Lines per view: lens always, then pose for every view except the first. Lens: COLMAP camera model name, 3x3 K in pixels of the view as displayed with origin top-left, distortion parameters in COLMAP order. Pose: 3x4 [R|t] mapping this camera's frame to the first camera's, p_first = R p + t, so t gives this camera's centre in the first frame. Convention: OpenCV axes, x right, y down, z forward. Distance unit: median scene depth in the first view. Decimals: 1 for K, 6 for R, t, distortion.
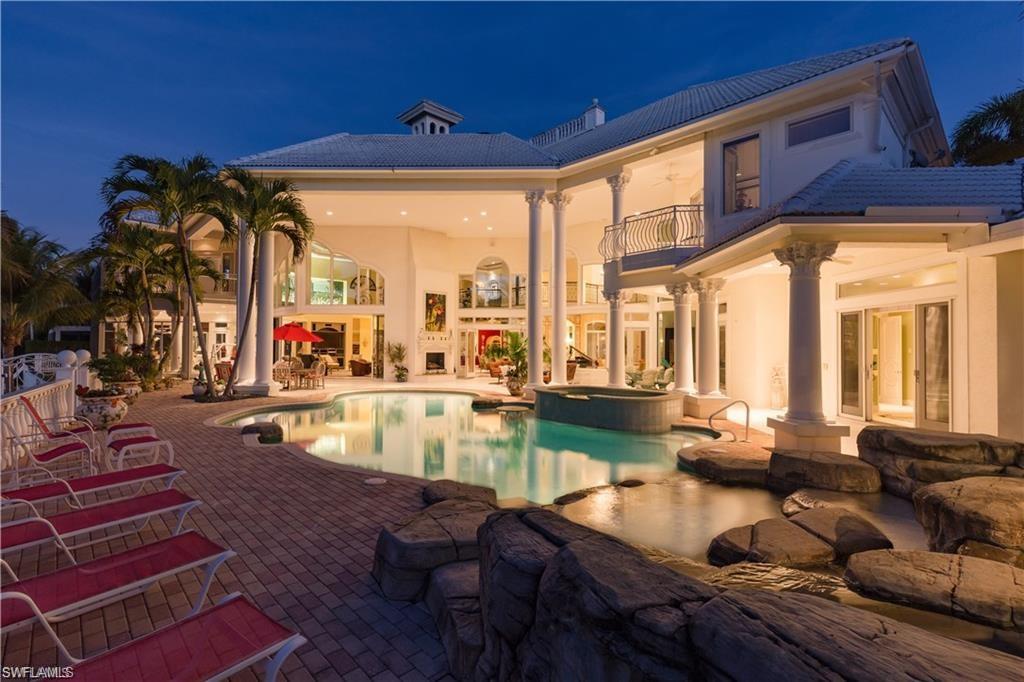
lens RADIAL K [[486.6, 0, 511.7], [0, 486.6, 343.9], [0, 0, 1]] dist [-0.000434, -0.000022]
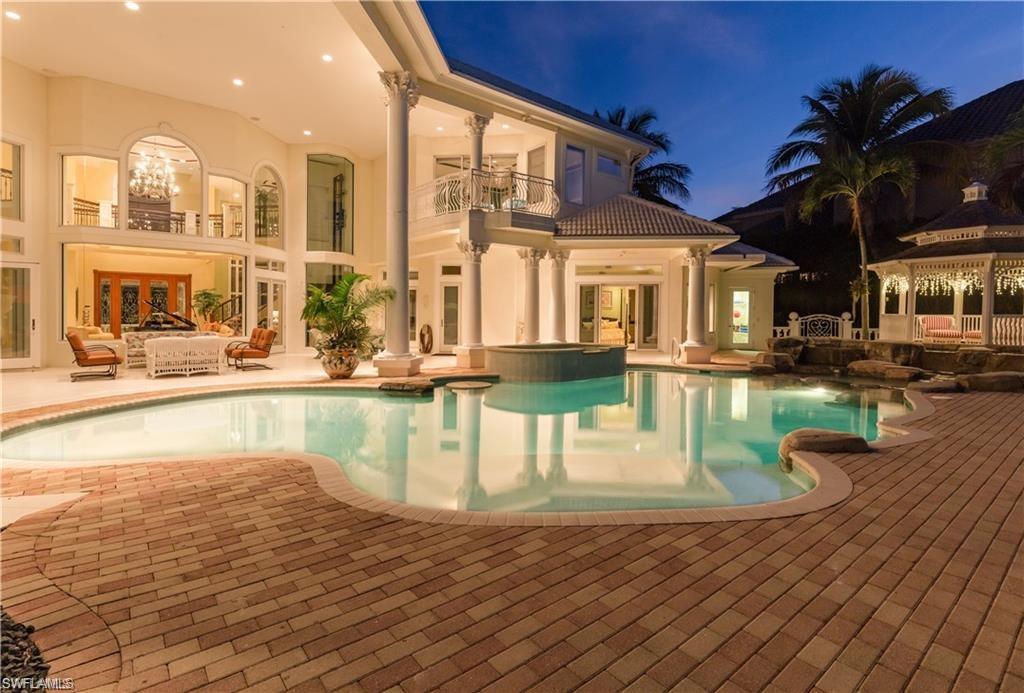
lens RADIAL K [[486.6, 0, 509.8], [0, 486.6, 319.3], [0, 0, 1]] dist [-0.000434, -0.000022]
pose [[0.087647, -0.010277, 0.996099, -0.808224], [-0.020758, 0.999711, 0.012141, 0.029716], [-0.995935, -0.021741, 0.087408, 0.987879]]
